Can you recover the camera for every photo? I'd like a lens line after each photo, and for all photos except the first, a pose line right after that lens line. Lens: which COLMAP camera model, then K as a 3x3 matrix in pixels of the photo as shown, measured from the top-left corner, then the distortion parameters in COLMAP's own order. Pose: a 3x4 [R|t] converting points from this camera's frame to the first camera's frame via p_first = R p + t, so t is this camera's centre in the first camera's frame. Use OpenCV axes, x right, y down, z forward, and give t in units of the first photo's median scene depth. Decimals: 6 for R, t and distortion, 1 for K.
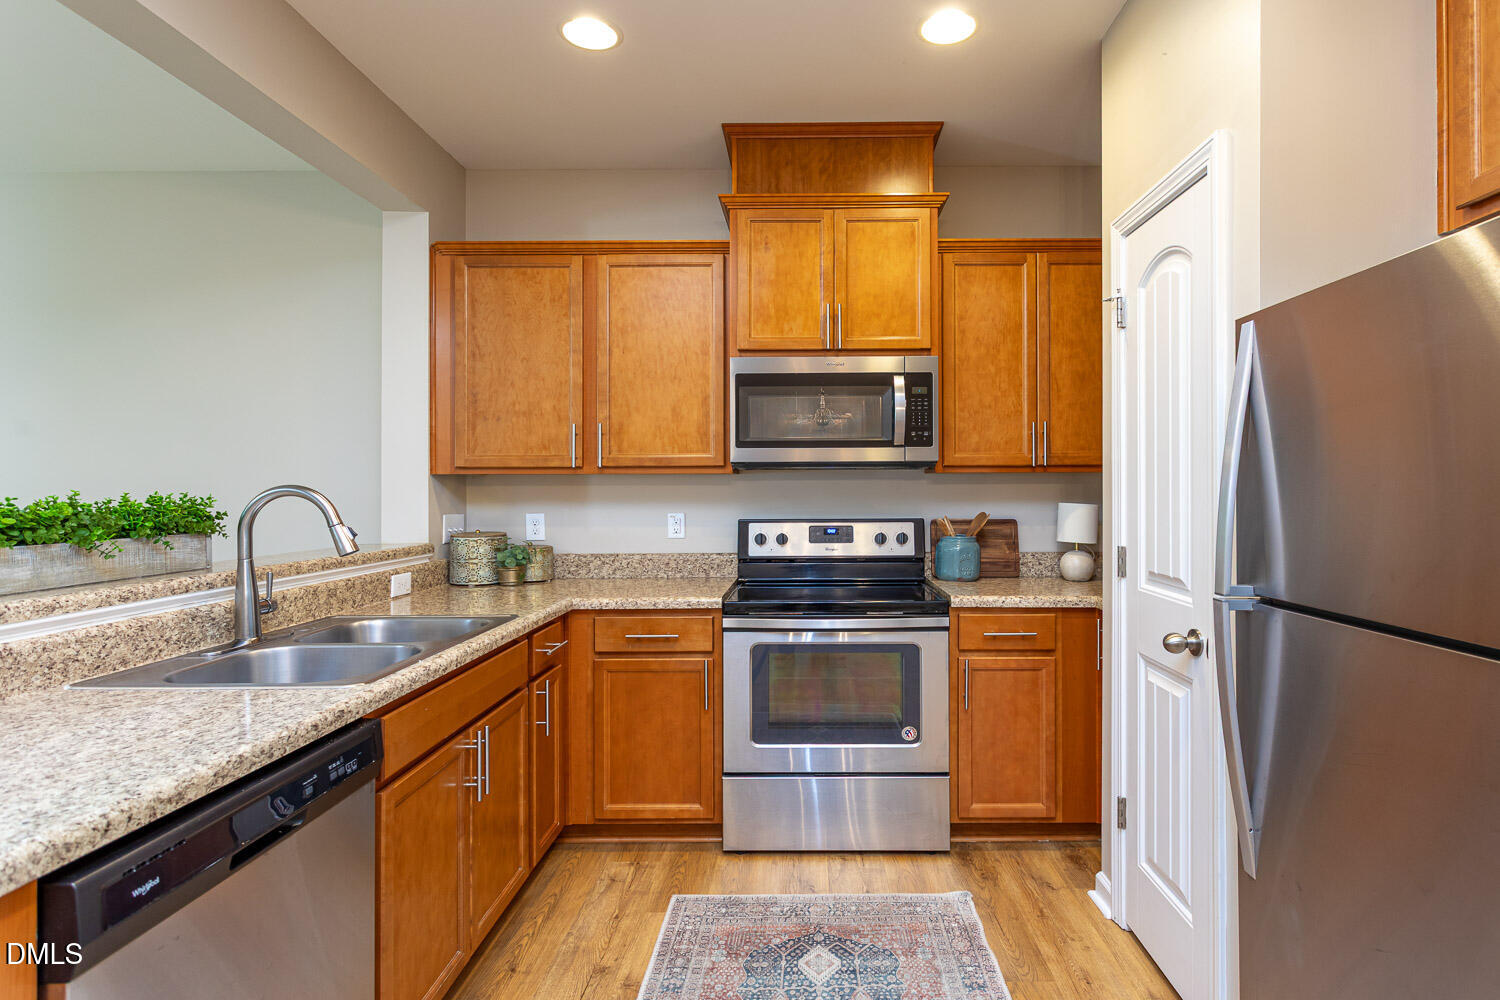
lens RADIAL K [[712.4, 0, 785.8], [0, 712.4, 487.3], [0, 0, 1]] dist [0.000152, 0.001896]
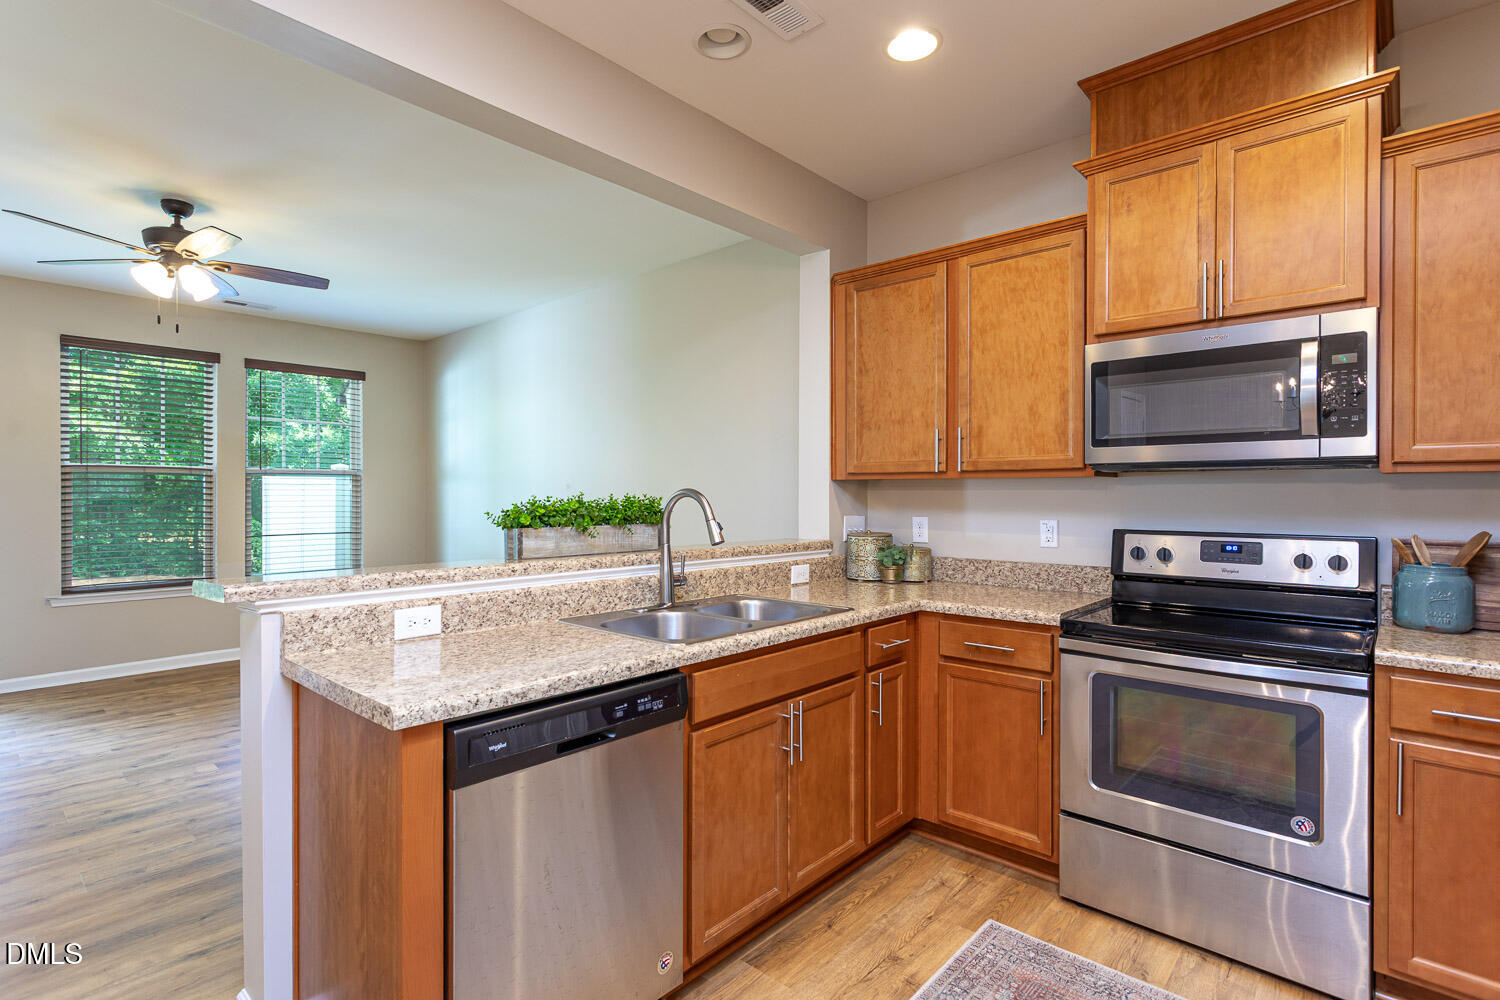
lens RADIAL K [[712.4, 0, 753.6], [0, 712.4, 497.9], [0, 0, 1]] dist [0.000152, 0.001896]
pose [[0.764092, 0.008381, -0.645053, 0.182271], [-0.003032, 0.999951, 0.009400, 0.000261], [0.645100, -0.005227, 0.764080, 0.060474]]
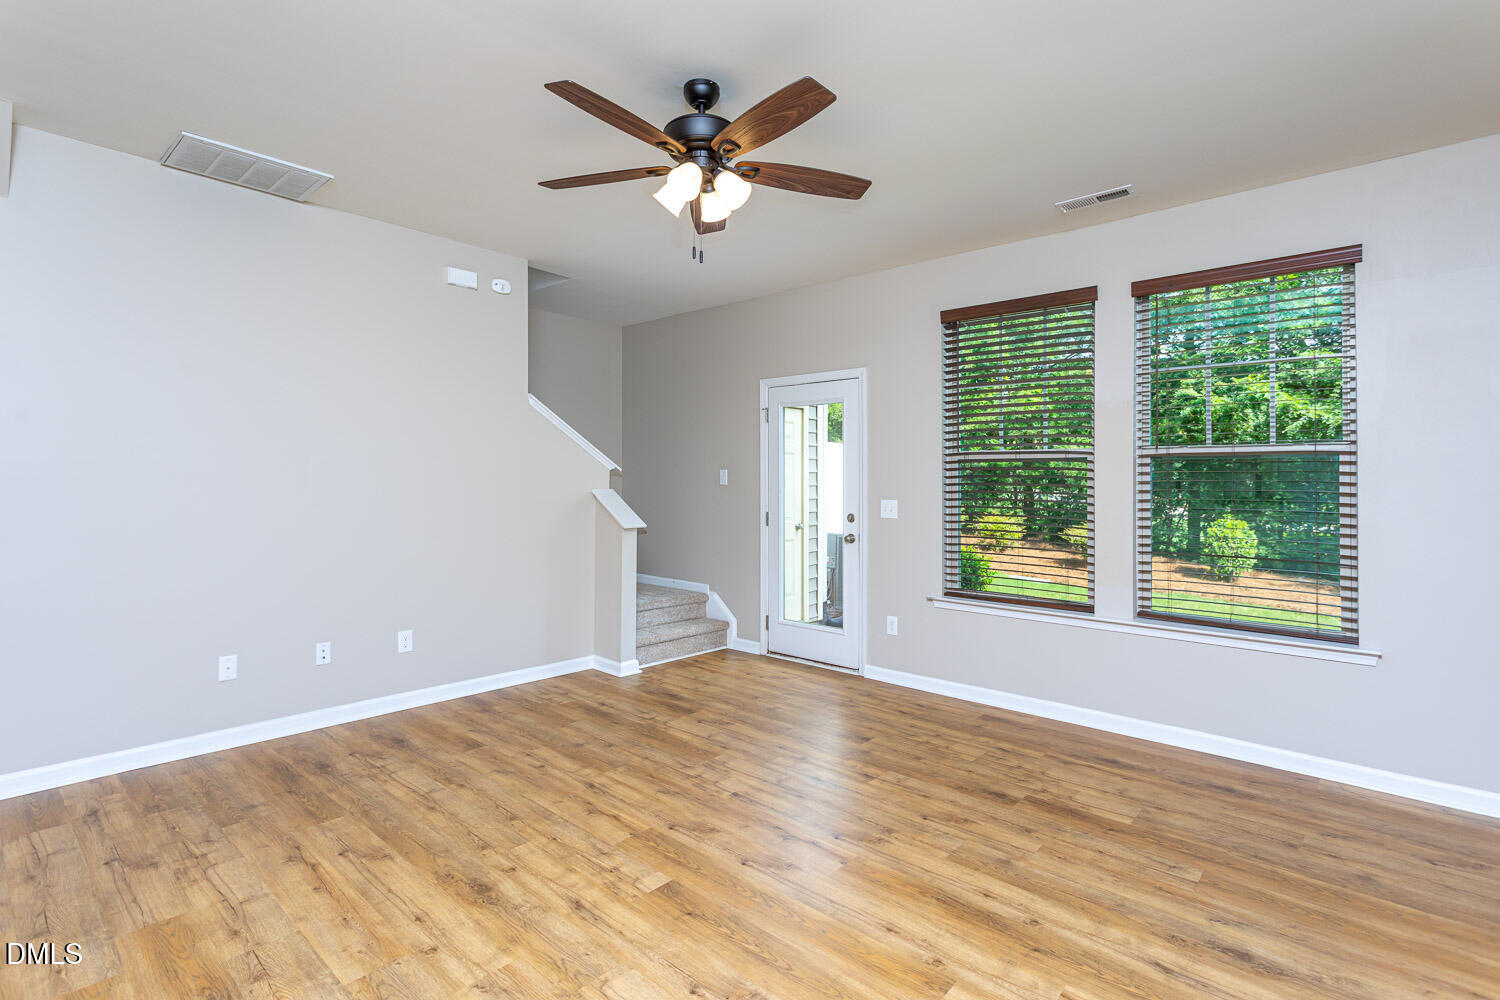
lens RADIAL K [[712.4, 0, 729.4], [0, 712.4, 457.8], [0, 0, 1]] dist [0.000152, 0.001896]
pose [[-0.658626, -0.031175, -0.751825, -0.814300], [-0.006788, 0.999347, -0.035493, 0.016096], [0.752440, -0.018273, -0.658407, 1.084909]]
